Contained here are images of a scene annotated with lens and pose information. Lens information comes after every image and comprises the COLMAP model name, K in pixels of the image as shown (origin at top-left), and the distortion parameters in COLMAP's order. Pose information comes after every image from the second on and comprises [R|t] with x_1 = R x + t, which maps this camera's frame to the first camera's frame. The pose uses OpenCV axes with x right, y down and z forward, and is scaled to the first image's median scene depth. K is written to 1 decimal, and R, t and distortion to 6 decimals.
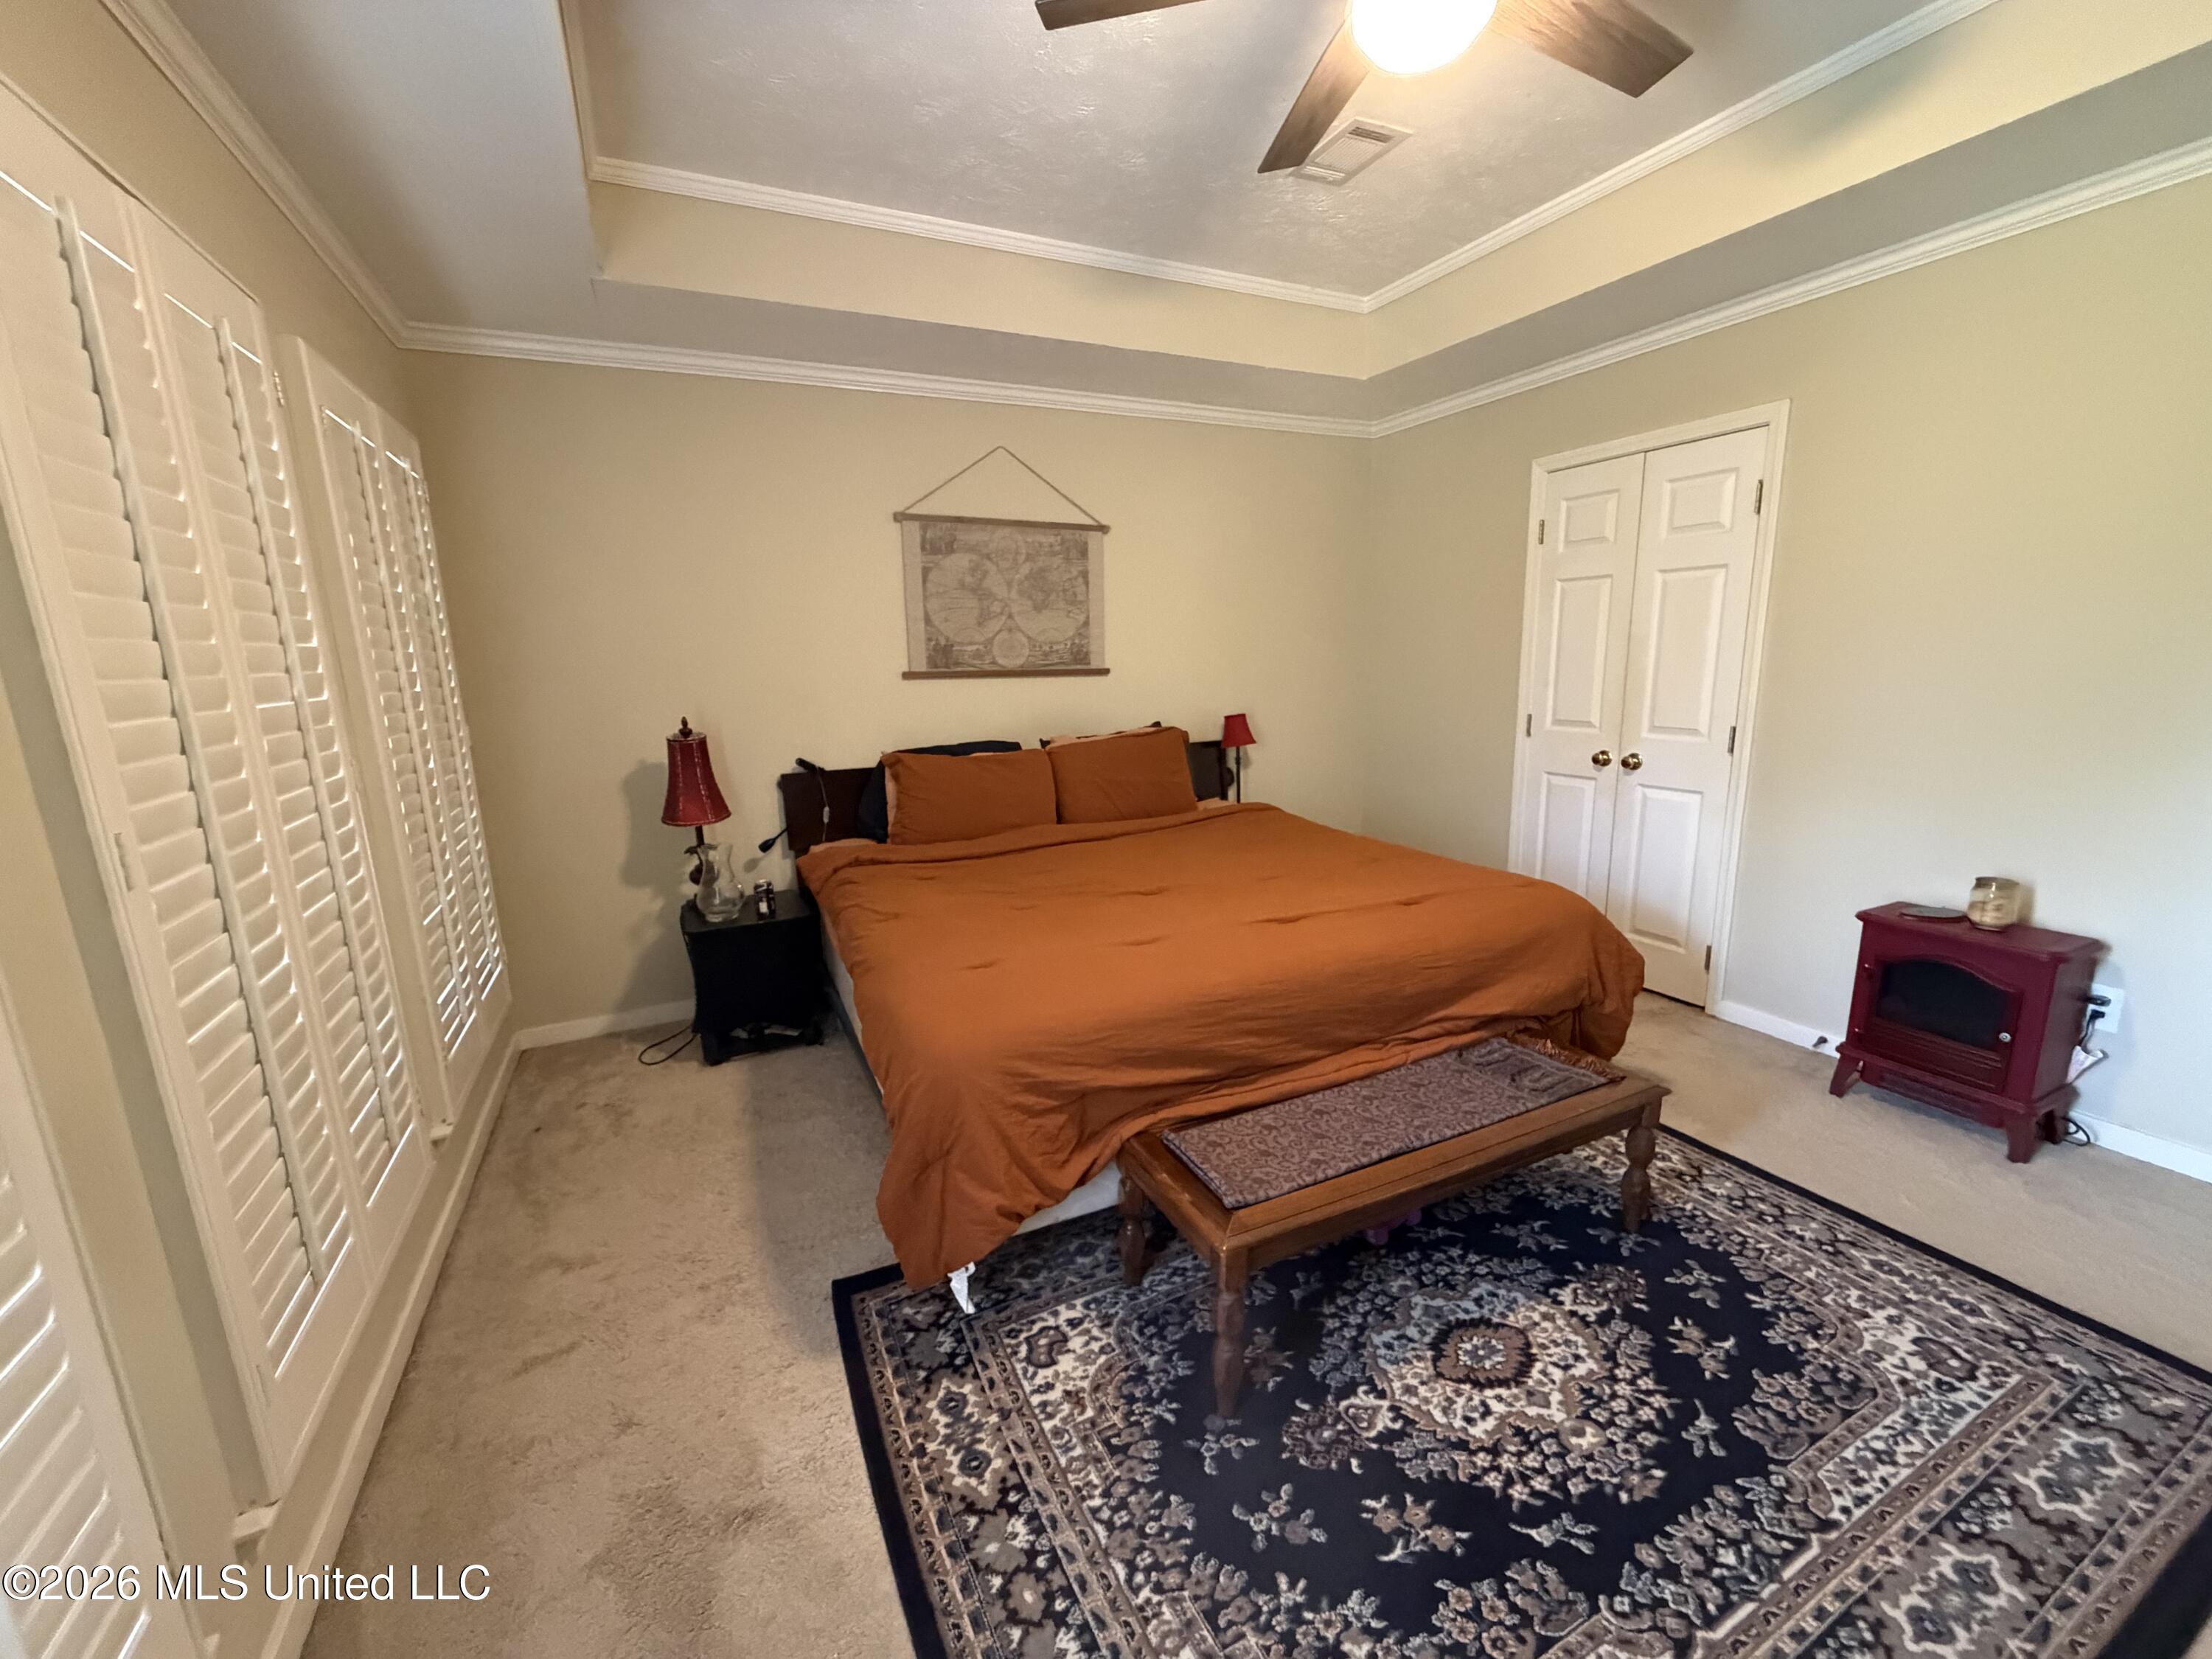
lens RADIAL K [[880.7, 0, 1100.8], [0, 880.7, 831.8], [0, 0, 1]] dist [-0.001092, -0.000125]
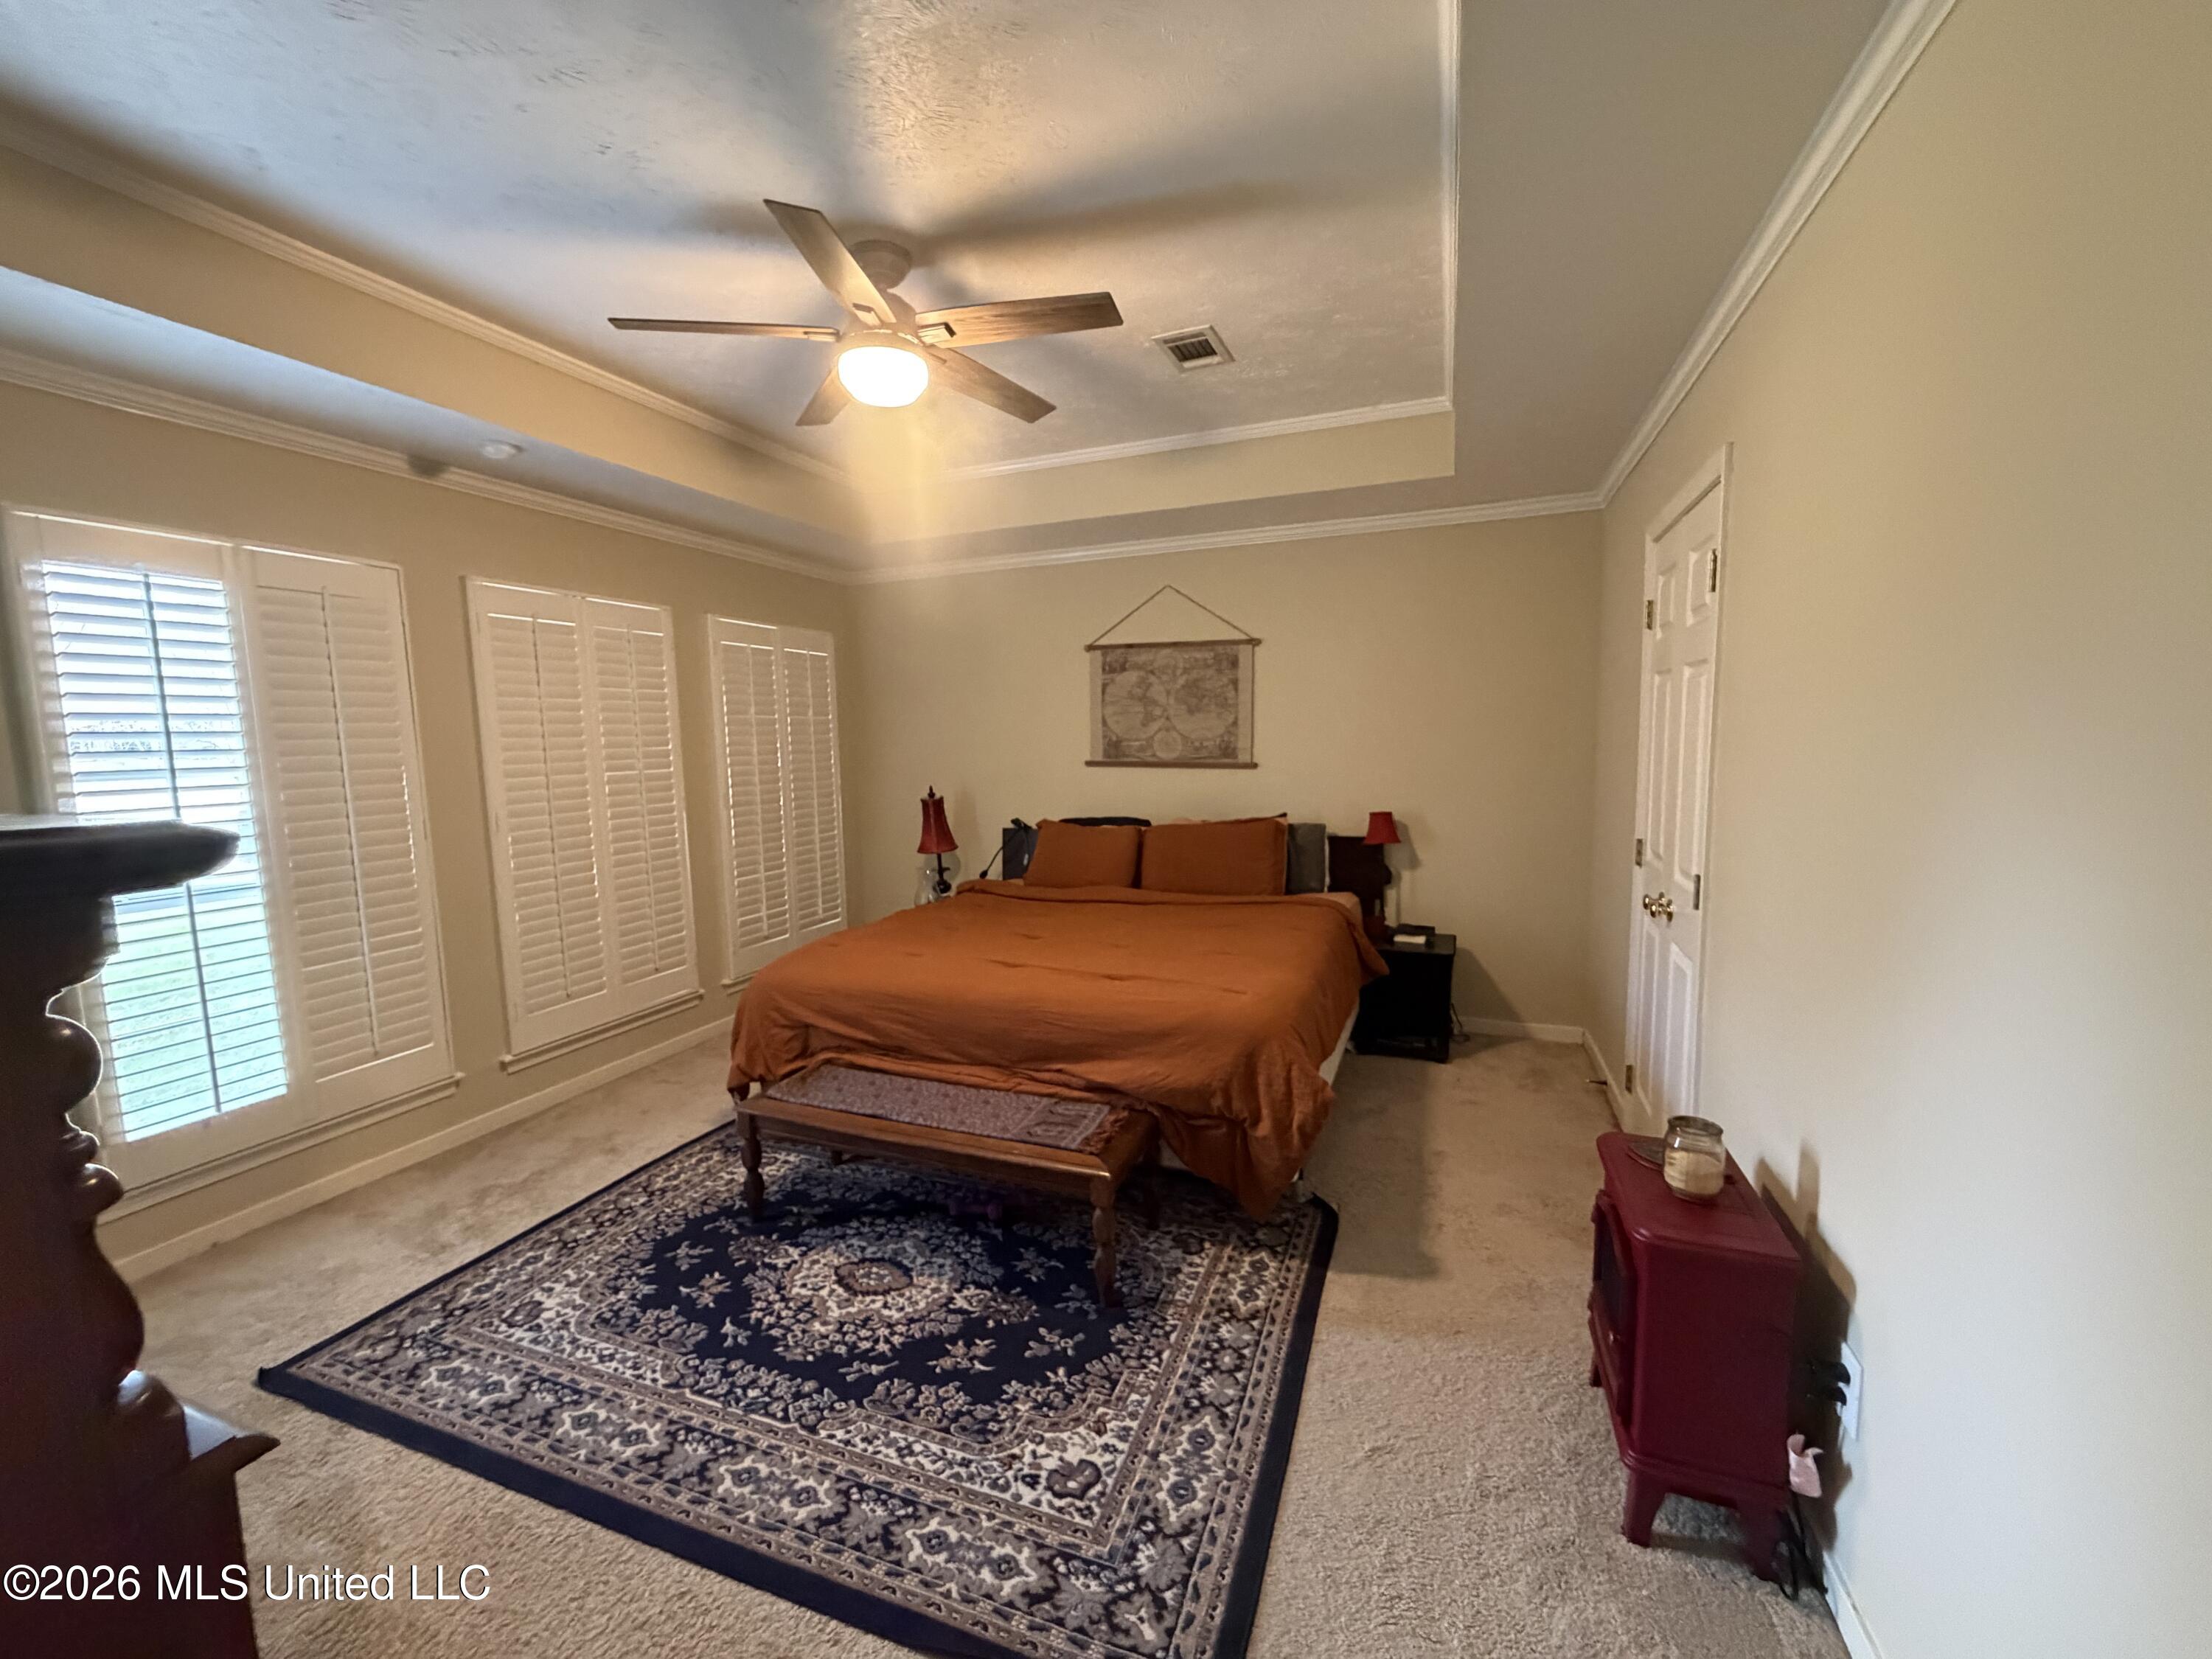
lens RADIAL K [[880.7, 0, 1097.6], [0, 880.7, 826.2], [0, 0, 1]] dist [-0.001092, -0.000125]
pose [[0.679894, 0.087862, -0.728028, 1.343581], [-0.146961, 0.988980, -0.017890, -0.107834], [0.718433, 0.119155, 0.685314, 0.189011]]
